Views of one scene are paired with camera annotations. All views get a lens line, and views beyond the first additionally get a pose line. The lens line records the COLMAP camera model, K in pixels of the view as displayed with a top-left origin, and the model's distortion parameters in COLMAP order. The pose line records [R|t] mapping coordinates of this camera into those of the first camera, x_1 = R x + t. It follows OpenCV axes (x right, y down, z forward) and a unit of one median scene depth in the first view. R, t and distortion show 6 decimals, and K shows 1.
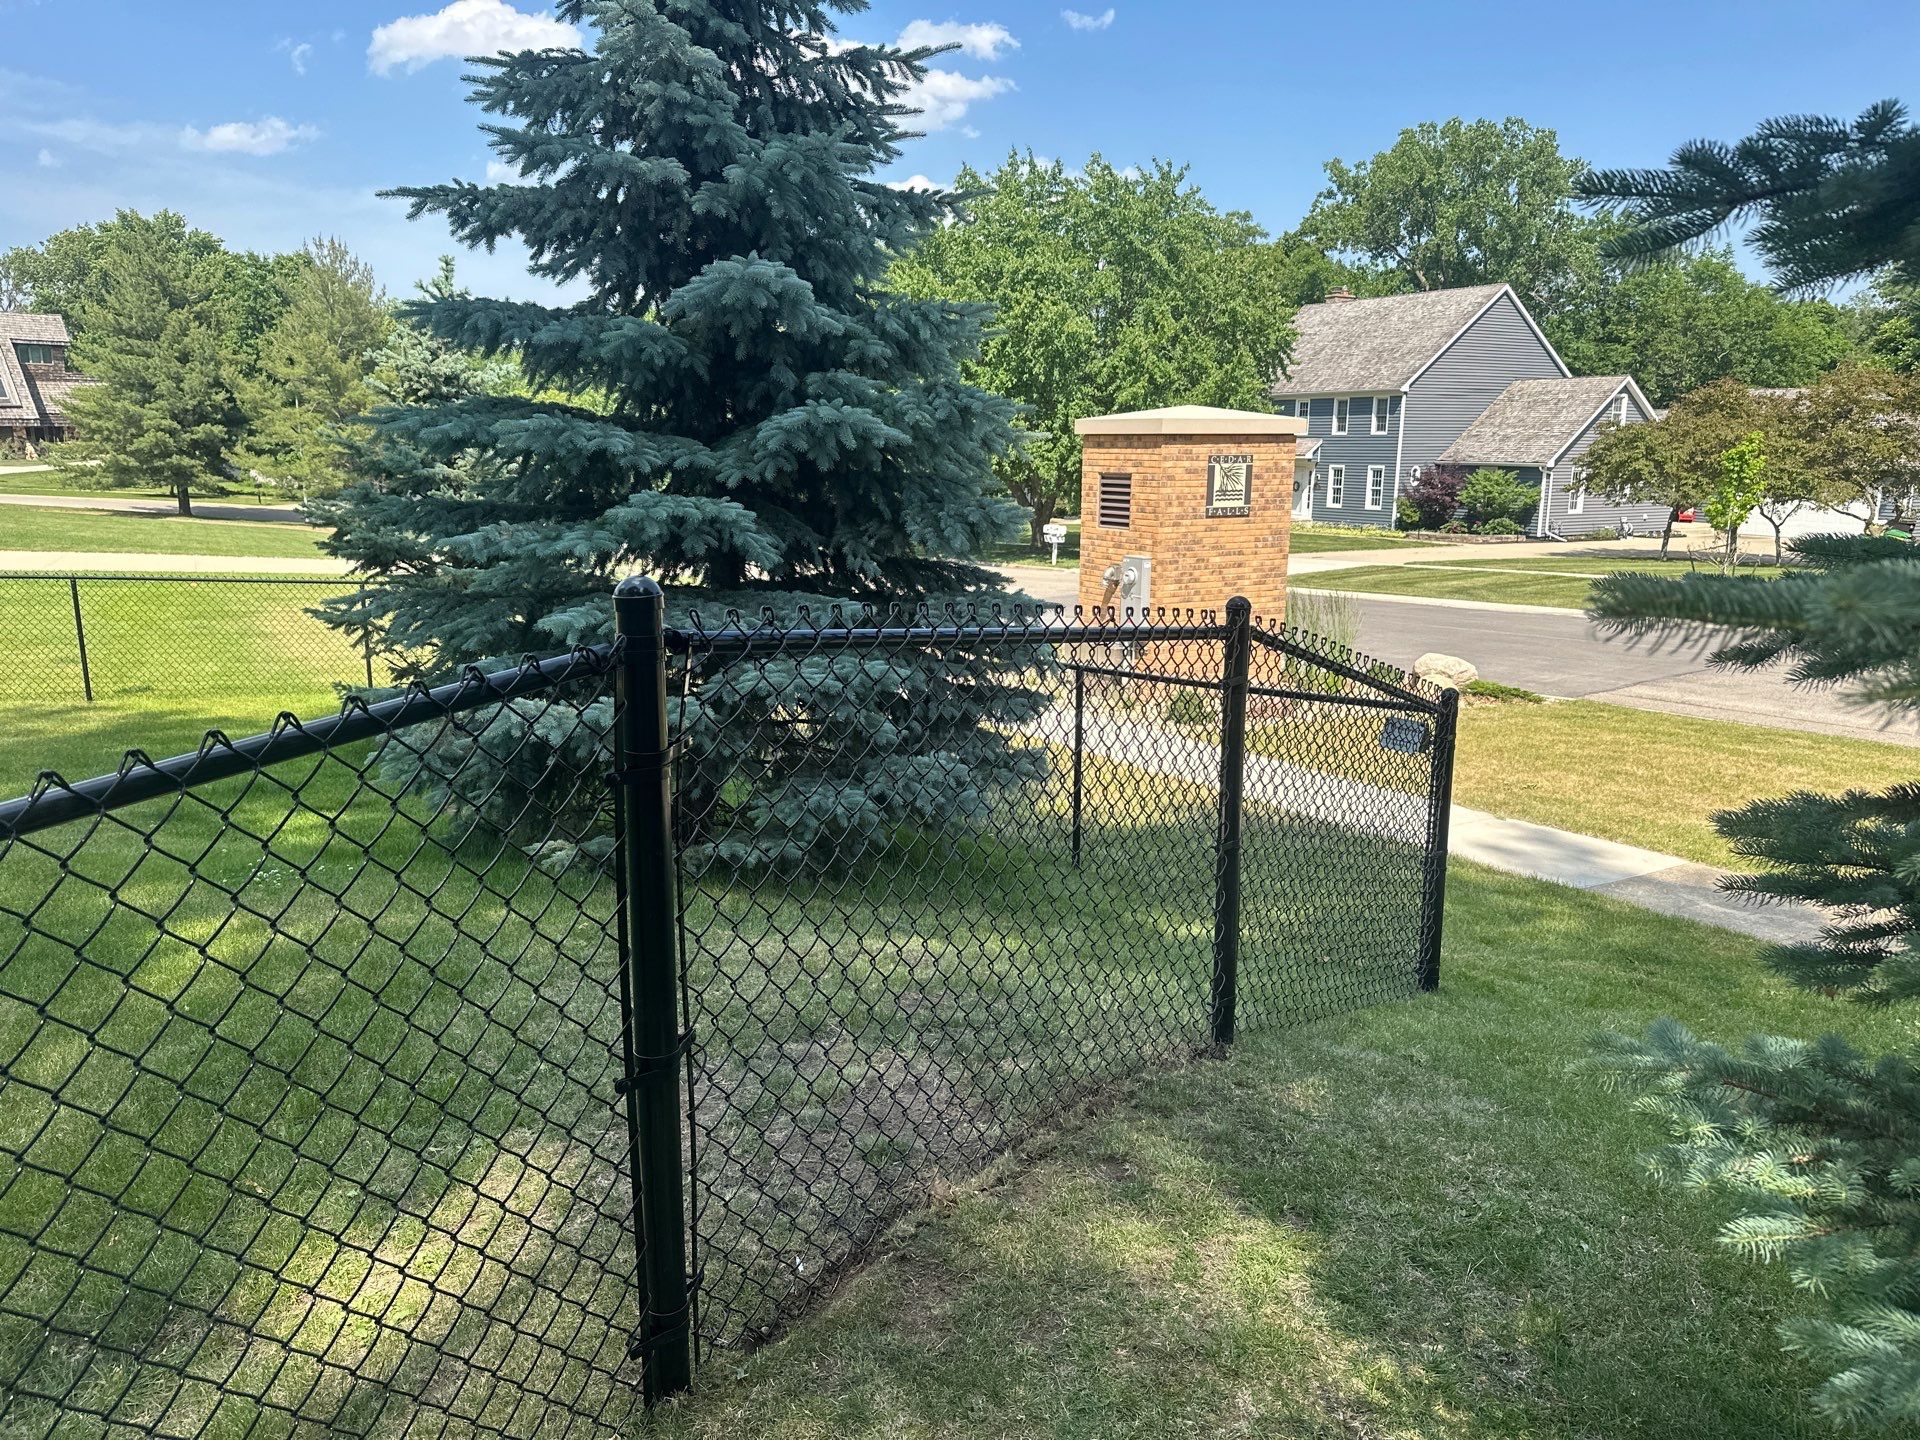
lens RADIAL K [[1339.3, 0, 980.4], [0, 1339.3, 715.6], [0, 0, 1]] dist [0.065511, -0.075436]
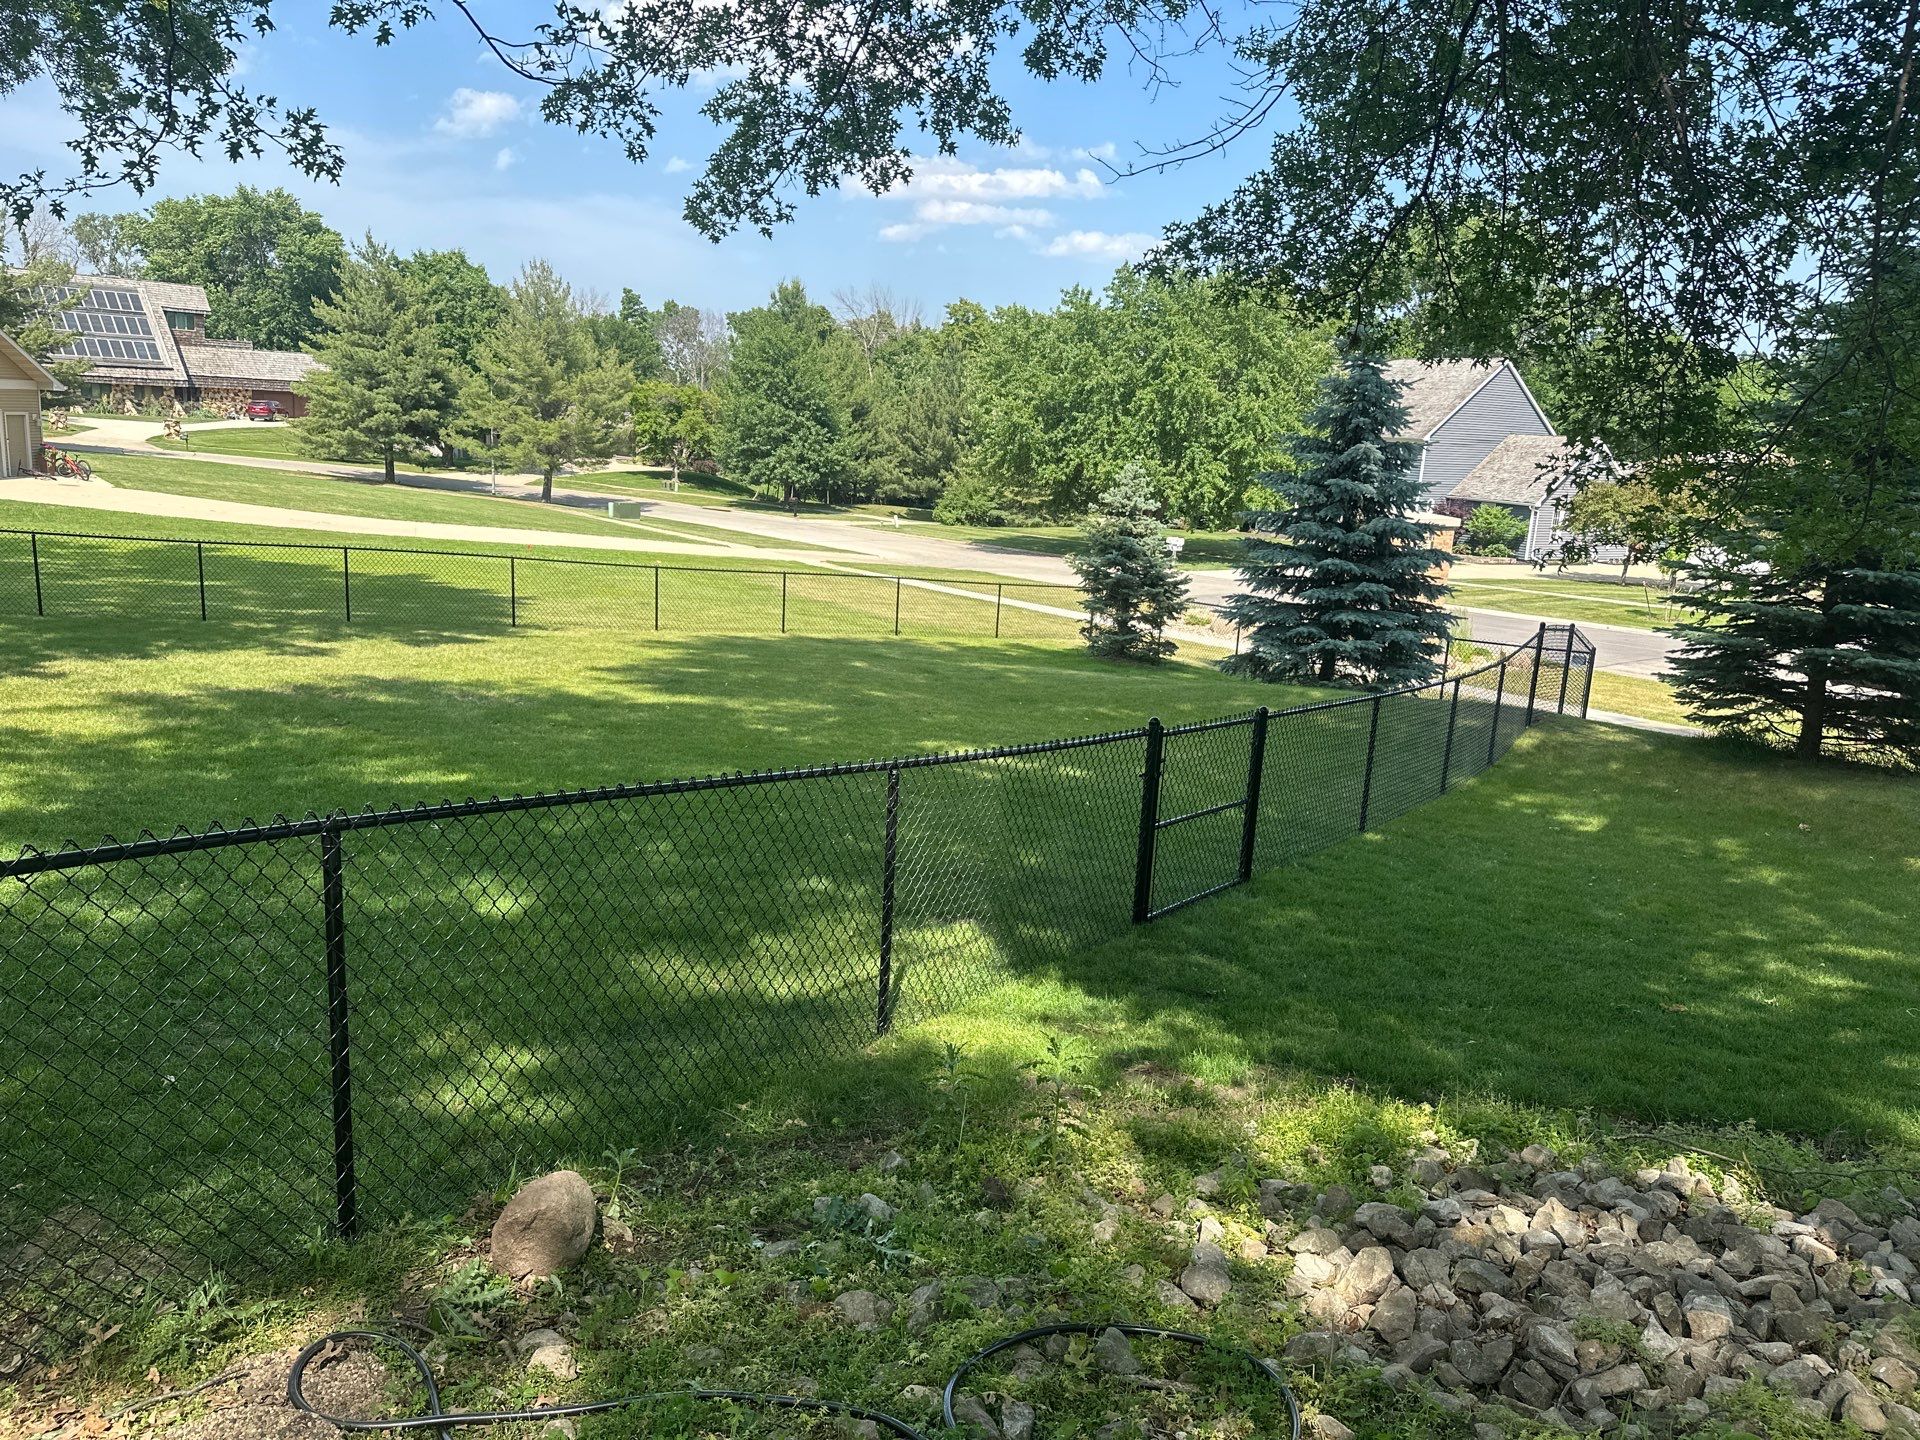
lens RADIAL K [[1351.1, 0, 959.9], [0, 1351.1, 698.3], [0, 0, 1]] dist [0.051195, -0.063746]
pose [[0.998565, 0.046625, 0.026332, -0.117789], [-0.046718, 0.998904, 0.002923, 0.015056], [-0.026167, -0.004149, 0.999649, -0.215144]]
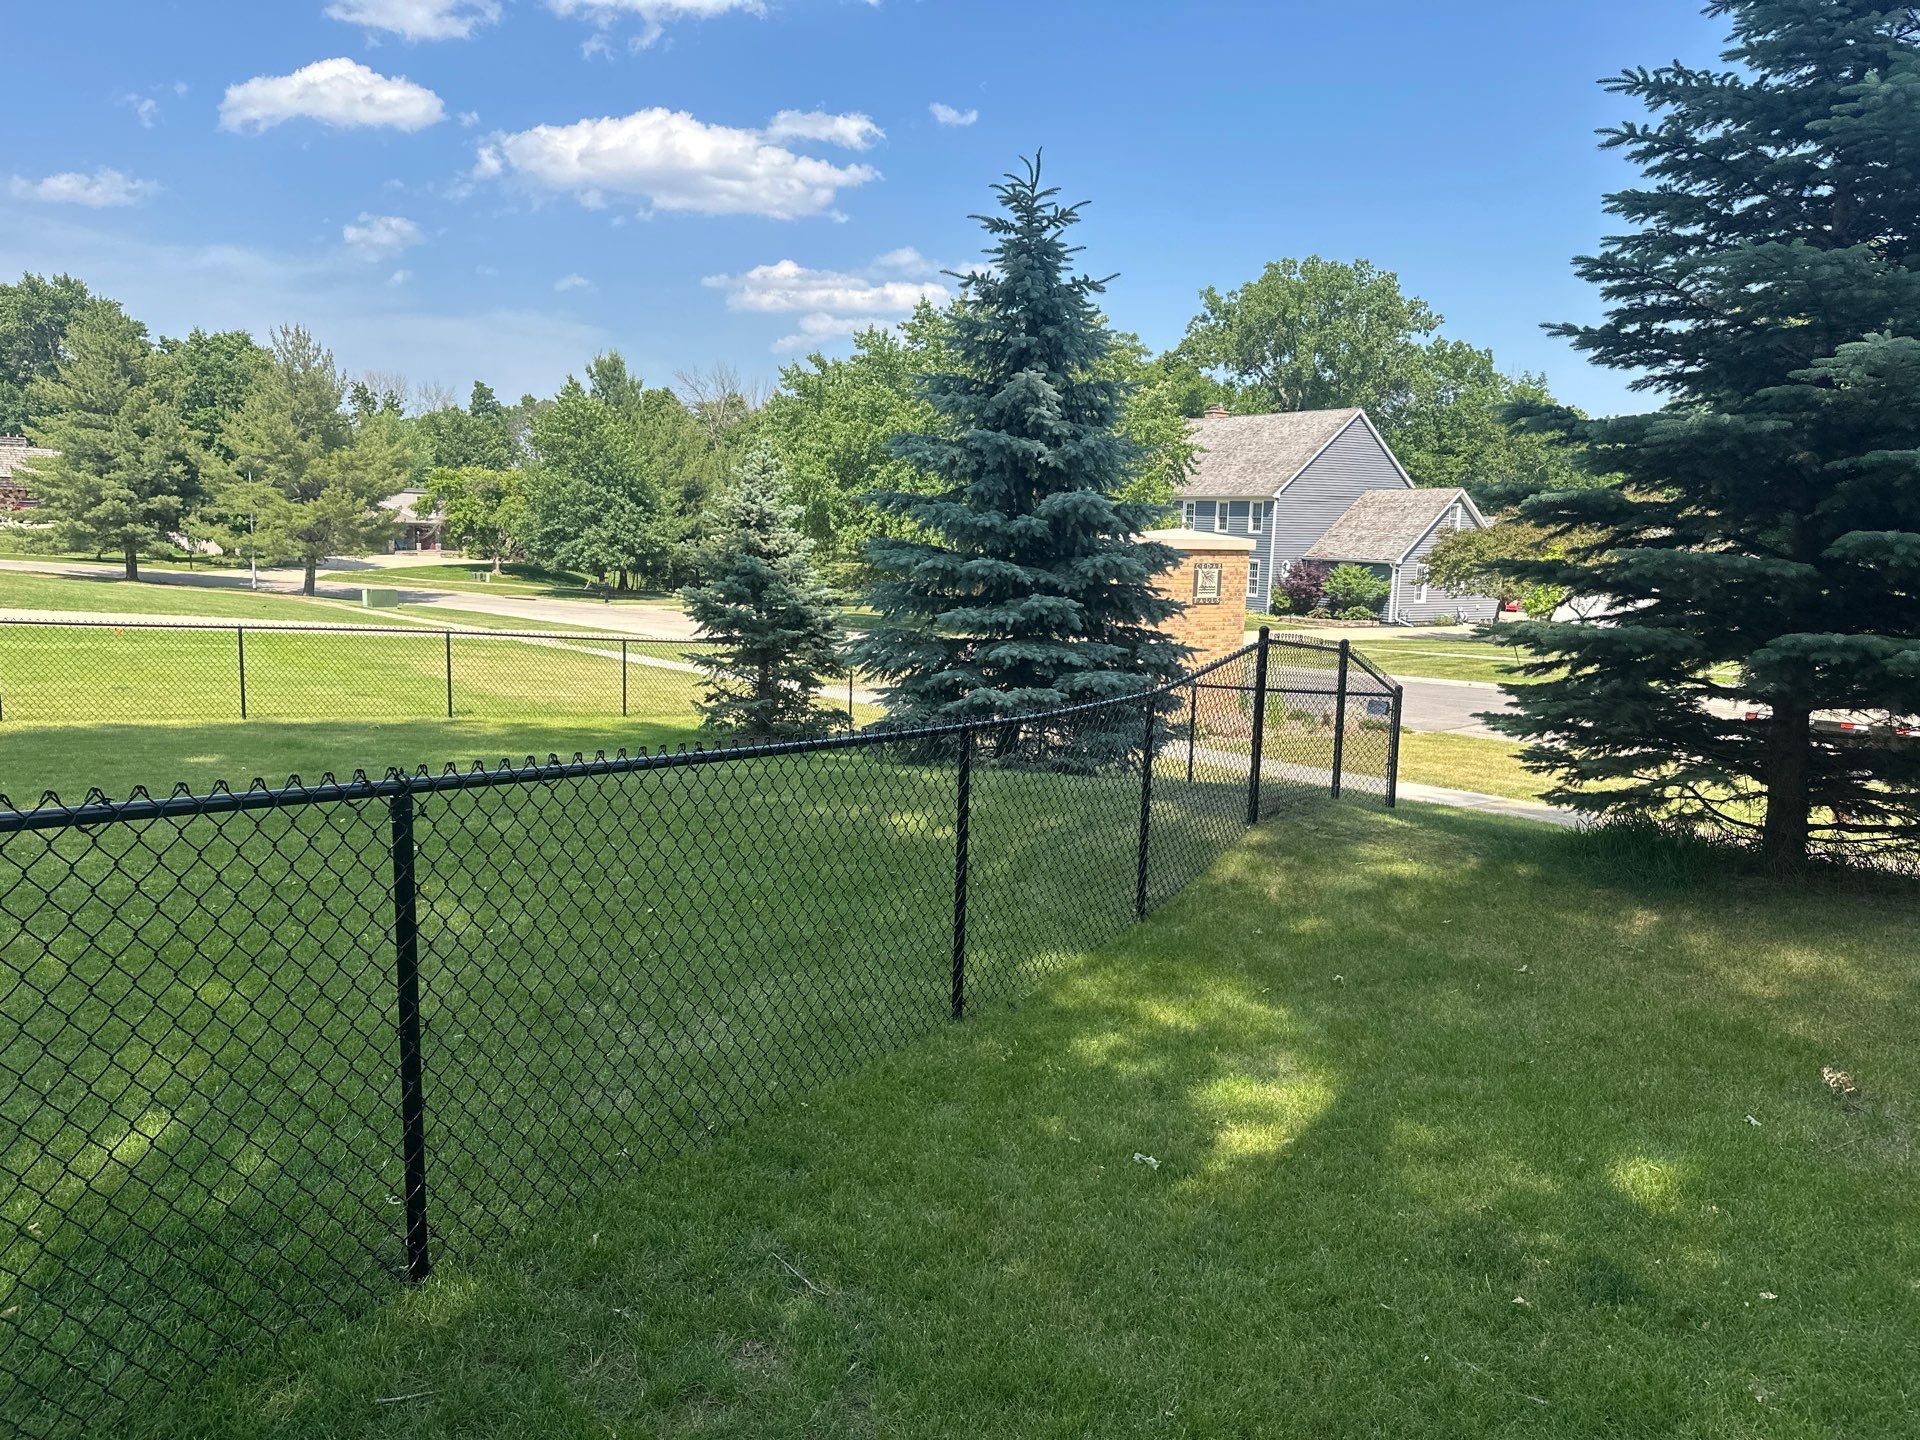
lens RADIAL K [[1339.3, 0, 970.1], [0, 1339.3, 720.4], [0, 0, 1]] dist [0.065511, -0.075436]
pose [[0.995408, 0.010005, 0.095200, -0.047024], [-0.004935, 0.998564, -0.053342, 0.012959], [-0.095597, 0.052627, 0.994028, -0.095649]]
